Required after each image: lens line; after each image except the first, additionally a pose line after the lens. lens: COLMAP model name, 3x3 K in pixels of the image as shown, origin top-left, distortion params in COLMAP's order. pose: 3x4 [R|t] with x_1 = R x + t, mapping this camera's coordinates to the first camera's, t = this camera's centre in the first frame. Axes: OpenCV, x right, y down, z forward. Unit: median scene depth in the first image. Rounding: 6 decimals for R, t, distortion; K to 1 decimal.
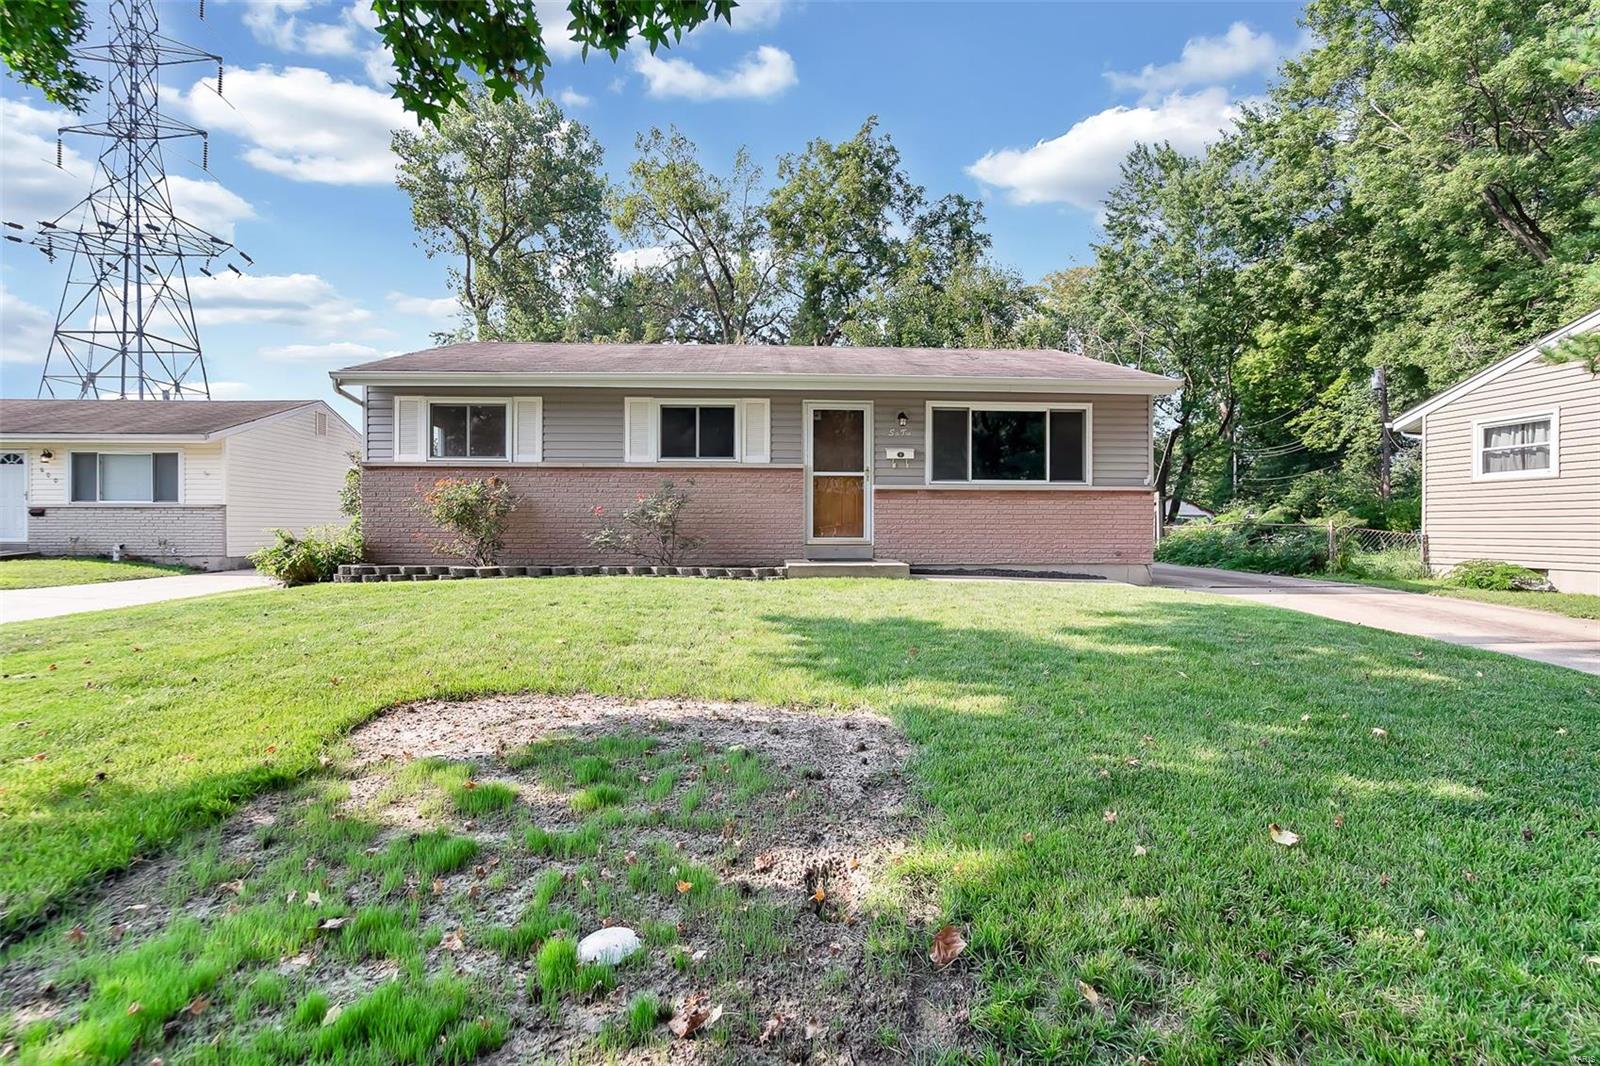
lens RADIAL K [[782.1, 0, 800.0], [0, 782.1, 533.0], [0, 0, 1]] dist [-0.025346, -0.000350]
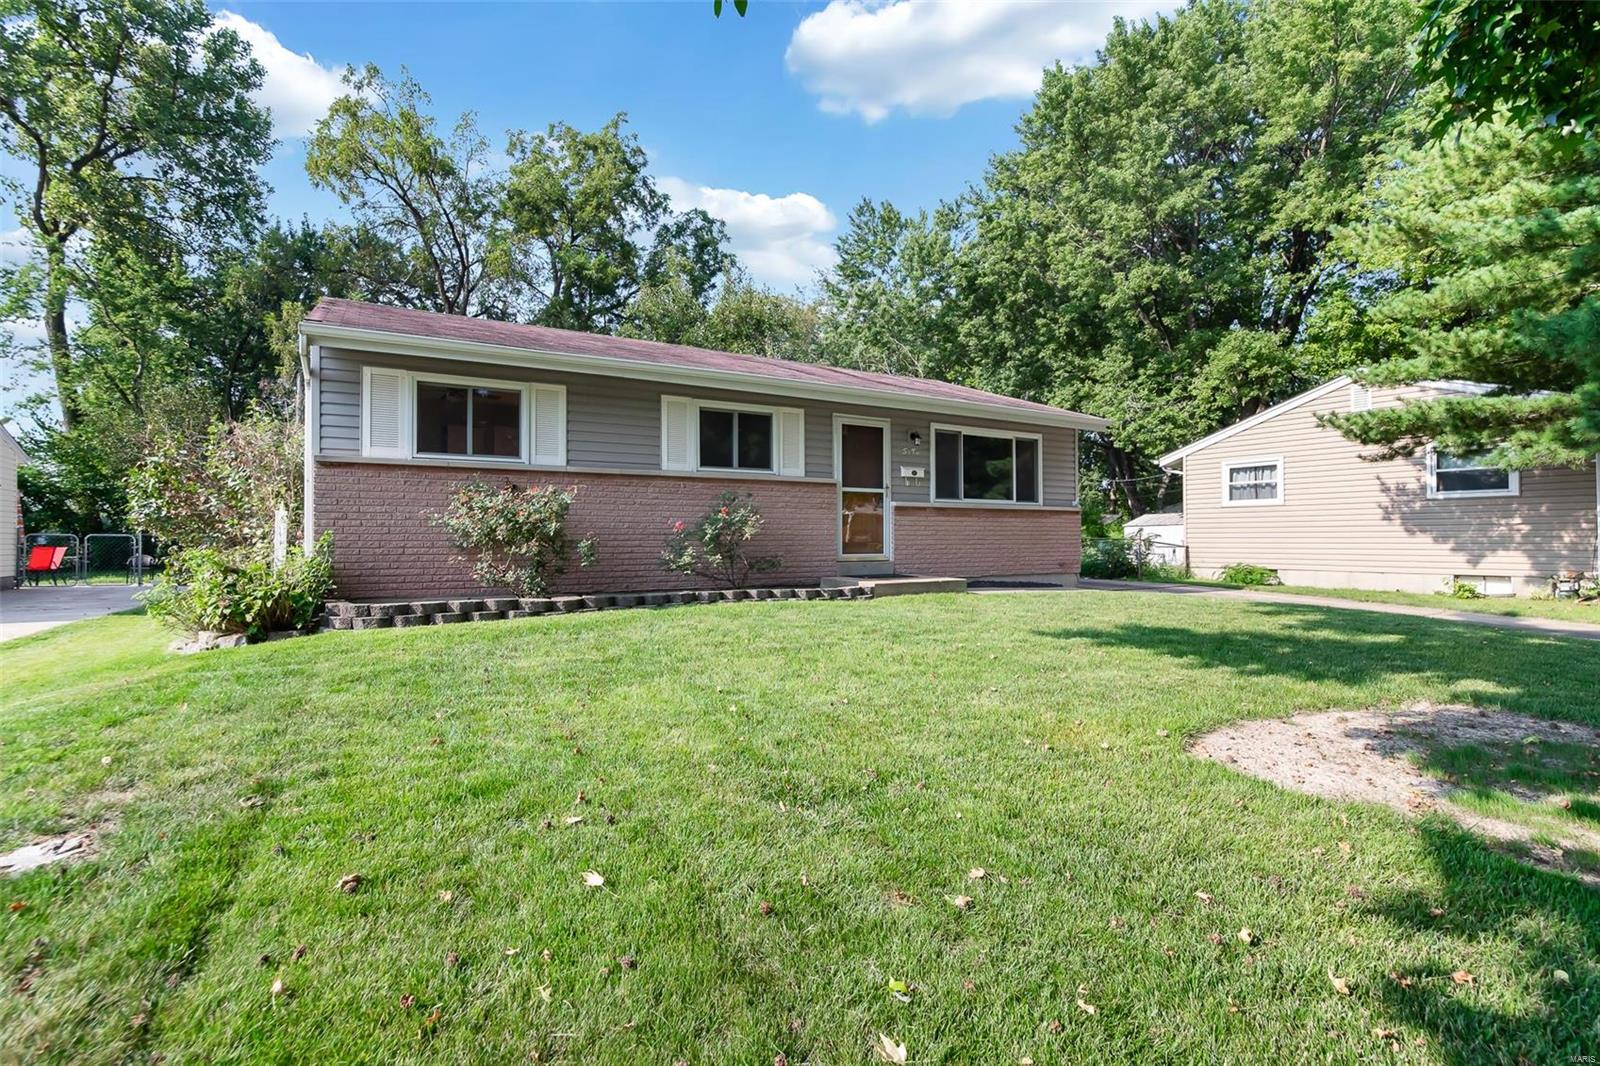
lens RADIAL K [[782.1, 0, 800.0], [0, 782.1, 533.0], [0, 0, 1]] dist [-0.025346, -0.000350]
pose [[0.873534, -0.000301, 0.486763, -0.504411], [0.006705, 0.999912, -0.011415, -0.010136], [-0.486717, 0.013235, 0.873459, 0.170934]]
